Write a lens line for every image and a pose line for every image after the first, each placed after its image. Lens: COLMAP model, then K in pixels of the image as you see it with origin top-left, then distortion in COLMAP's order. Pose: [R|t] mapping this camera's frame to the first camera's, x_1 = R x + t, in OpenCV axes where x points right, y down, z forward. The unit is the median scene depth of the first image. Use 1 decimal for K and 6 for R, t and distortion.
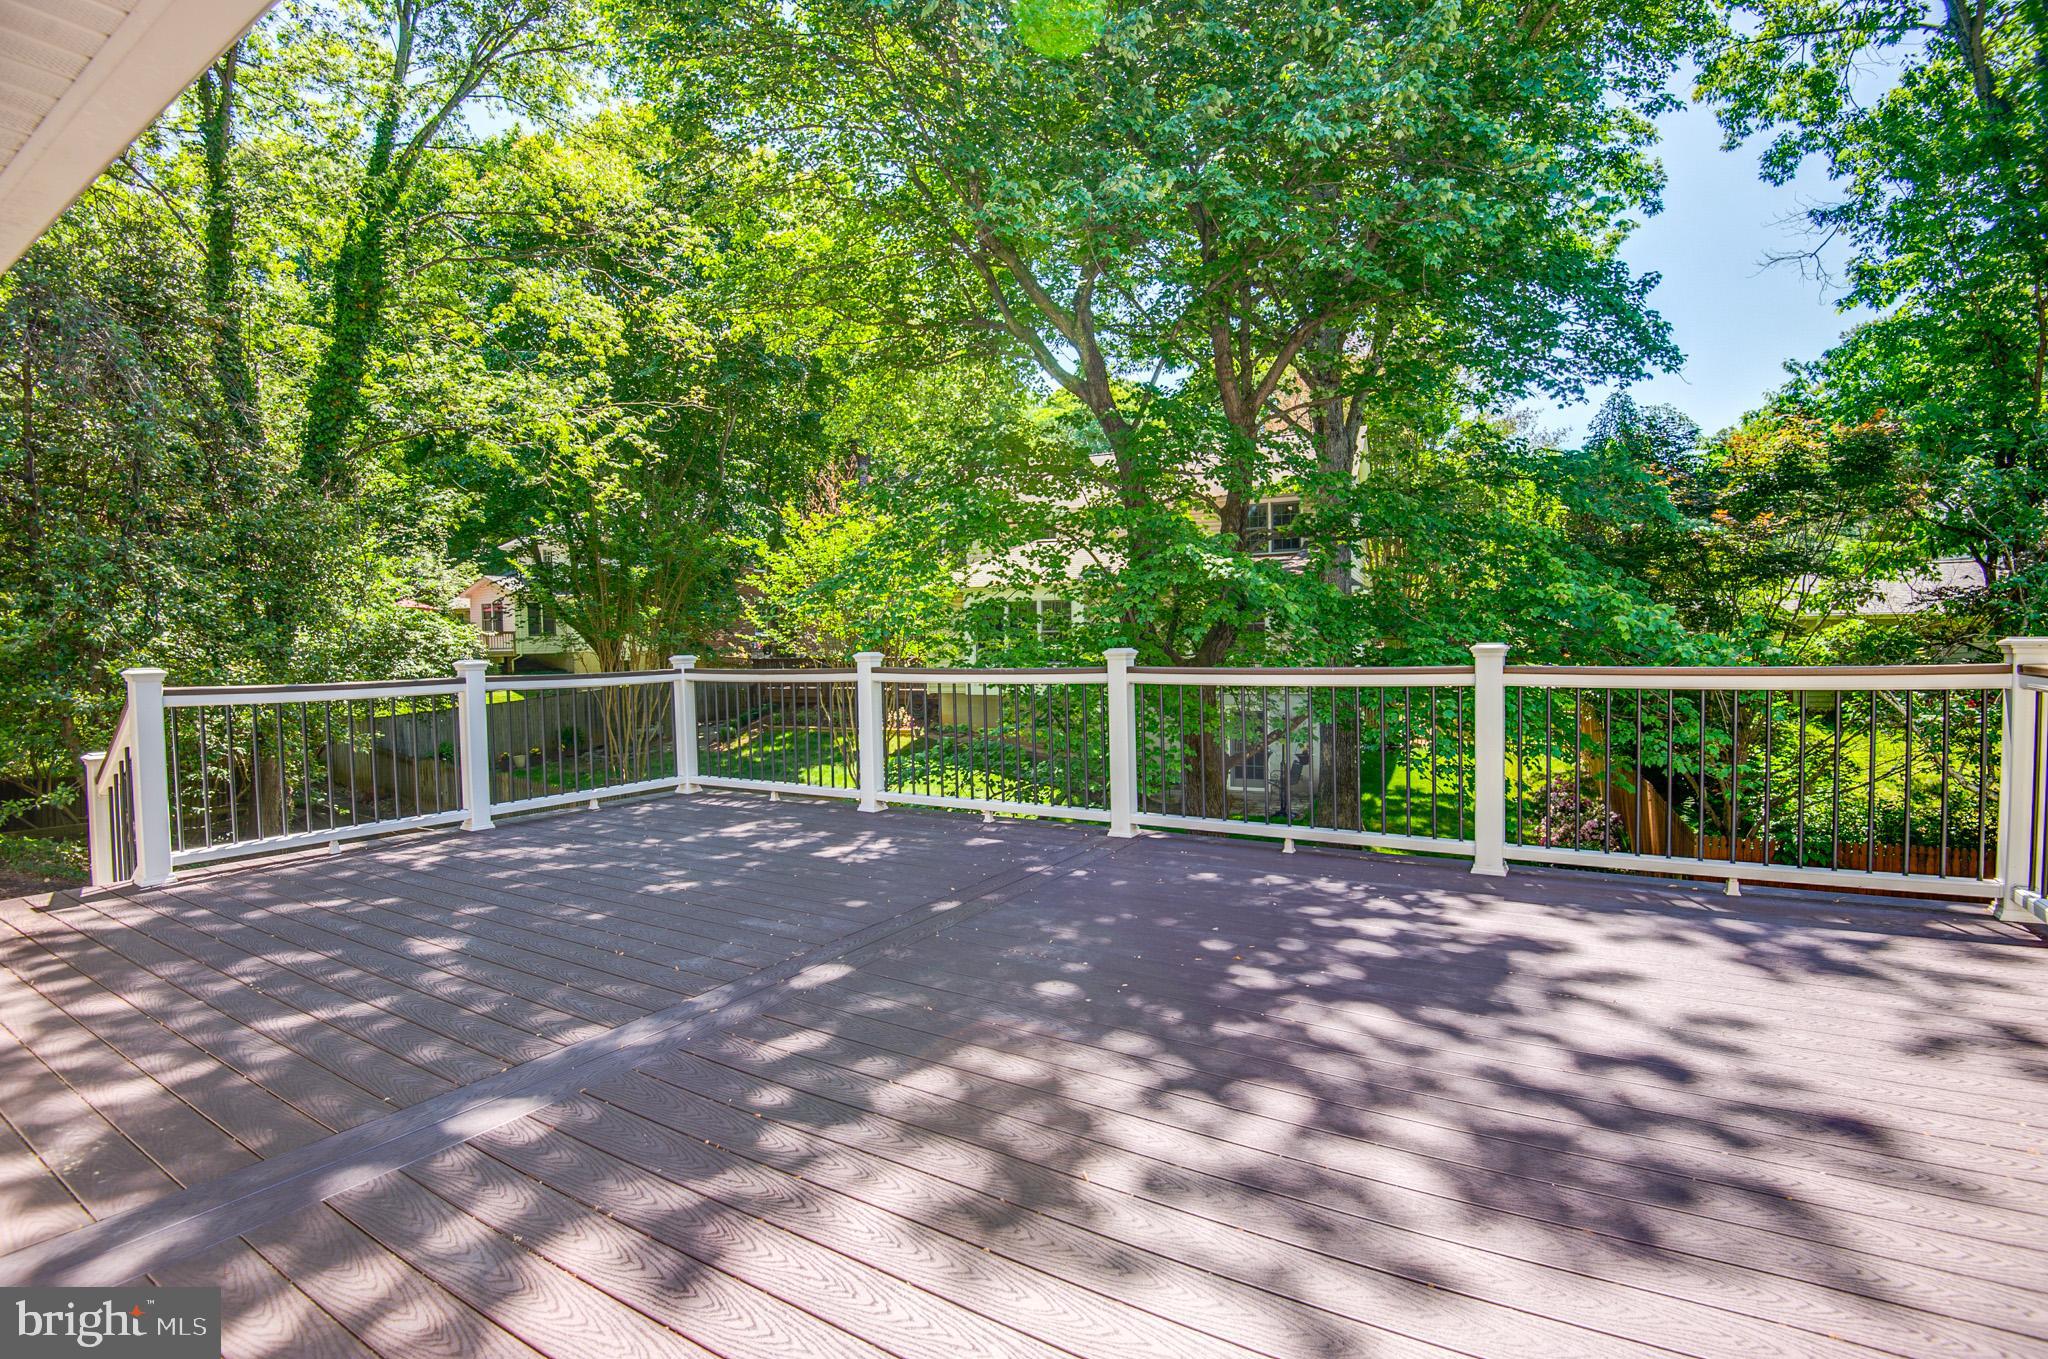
lens RADIAL K [[949.1, 0, 1032.9], [0, 949.1, 676.5], [0, 0, 1]] dist [-0.011210, -0.001108]
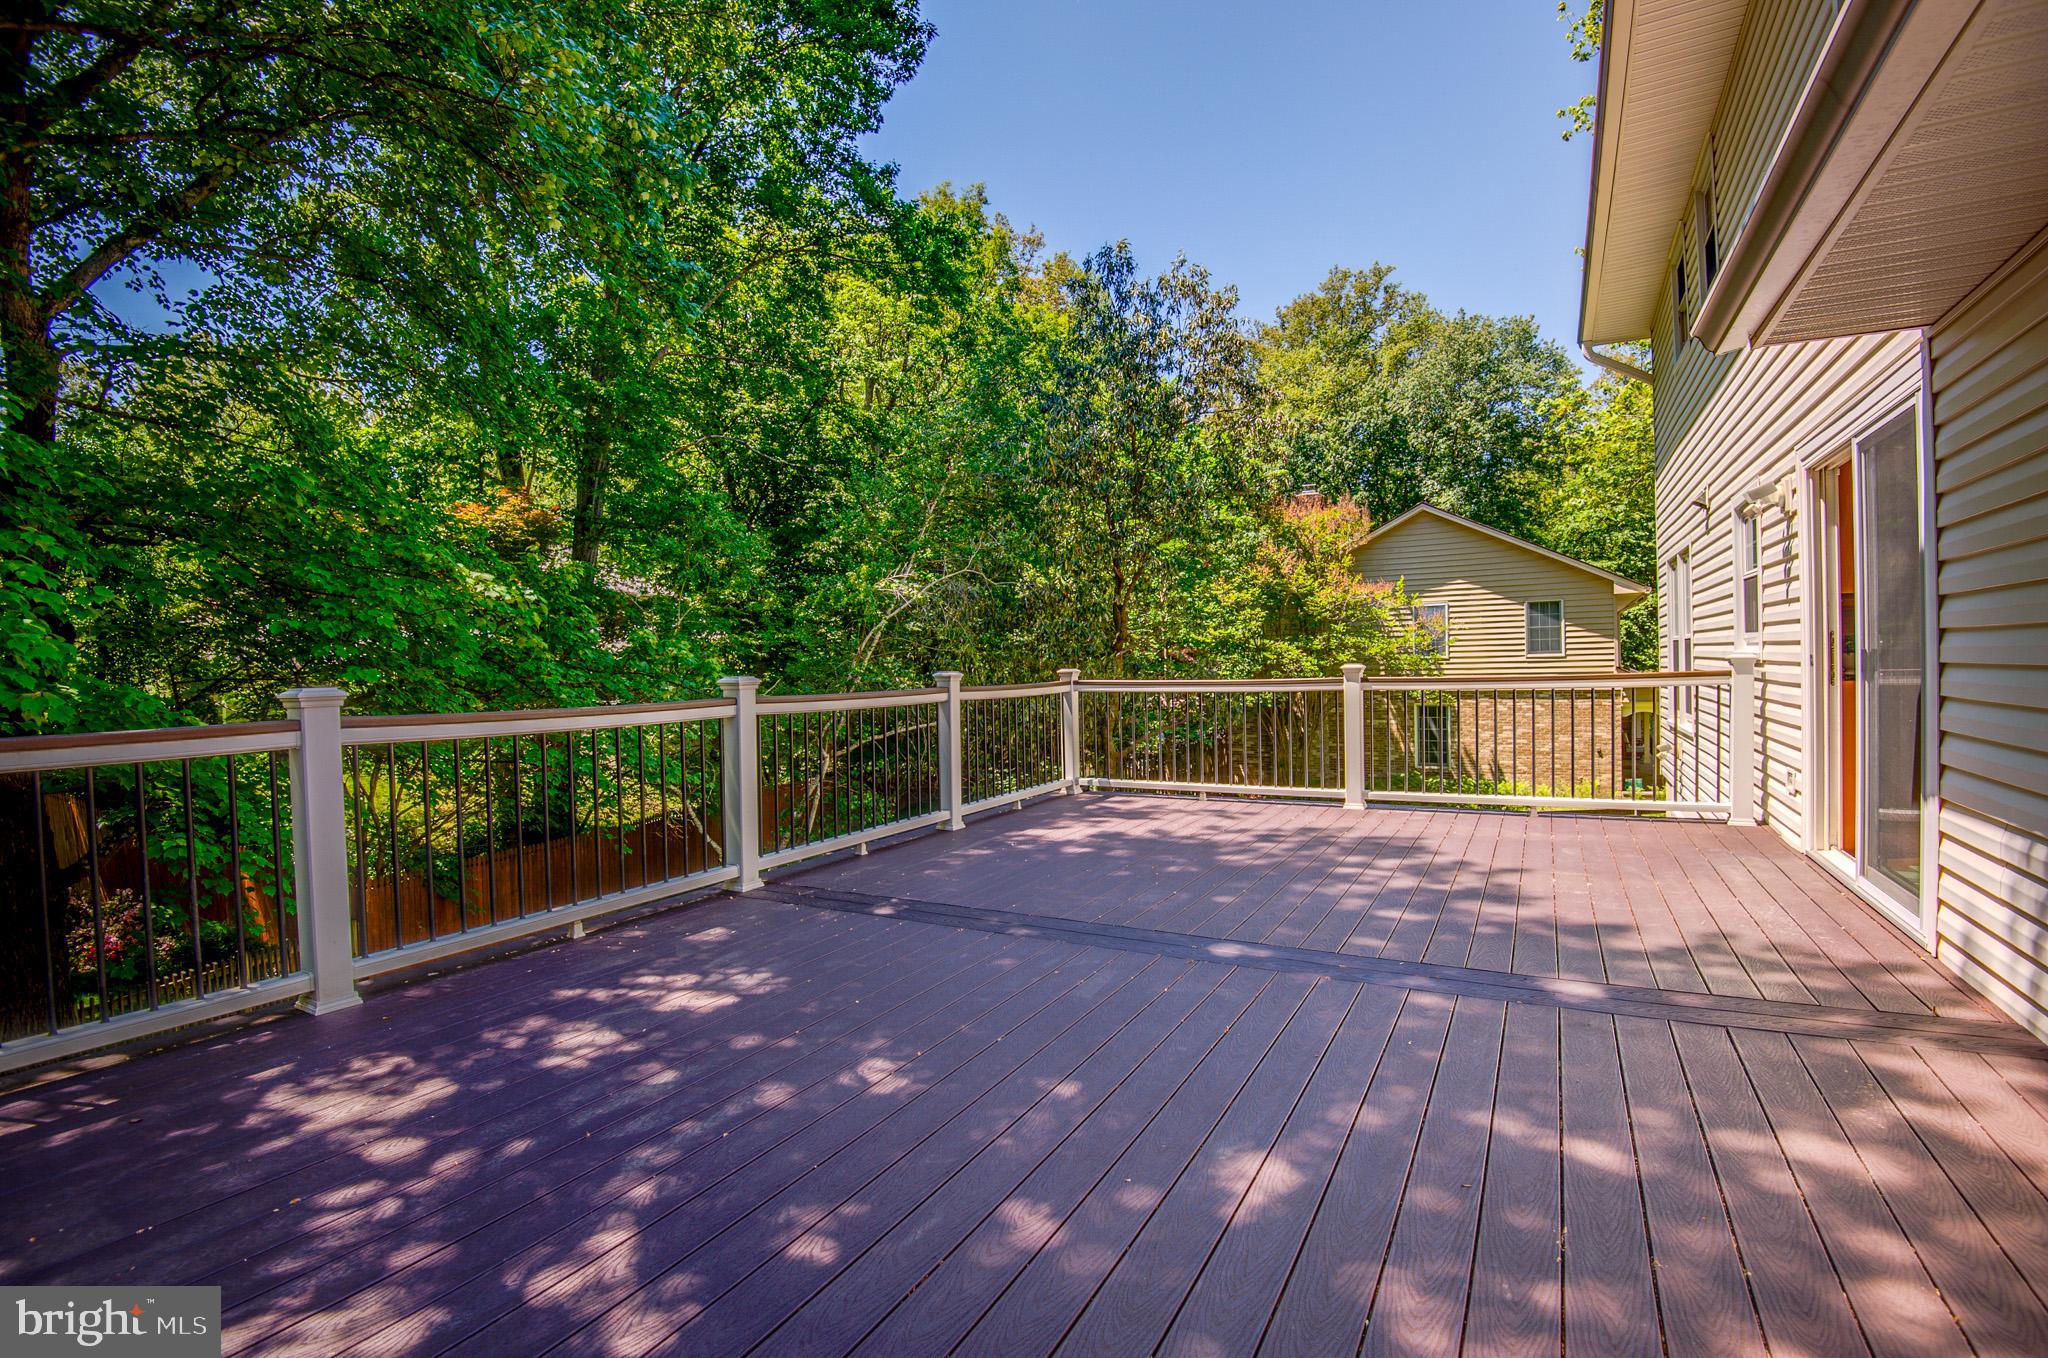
lens RADIAL K [[949.1, 0, 1036.1], [0, 949.1, 682.2], [0, 0, 1]] dist [-0.011210, -0.001108]
pose [[-0.062502, 0.010743, 0.997987, -1.507886], [0.058998, 0.998233, -0.007051, -0.004224], [-0.996300, 0.058439, -0.063025, 1.471168]]
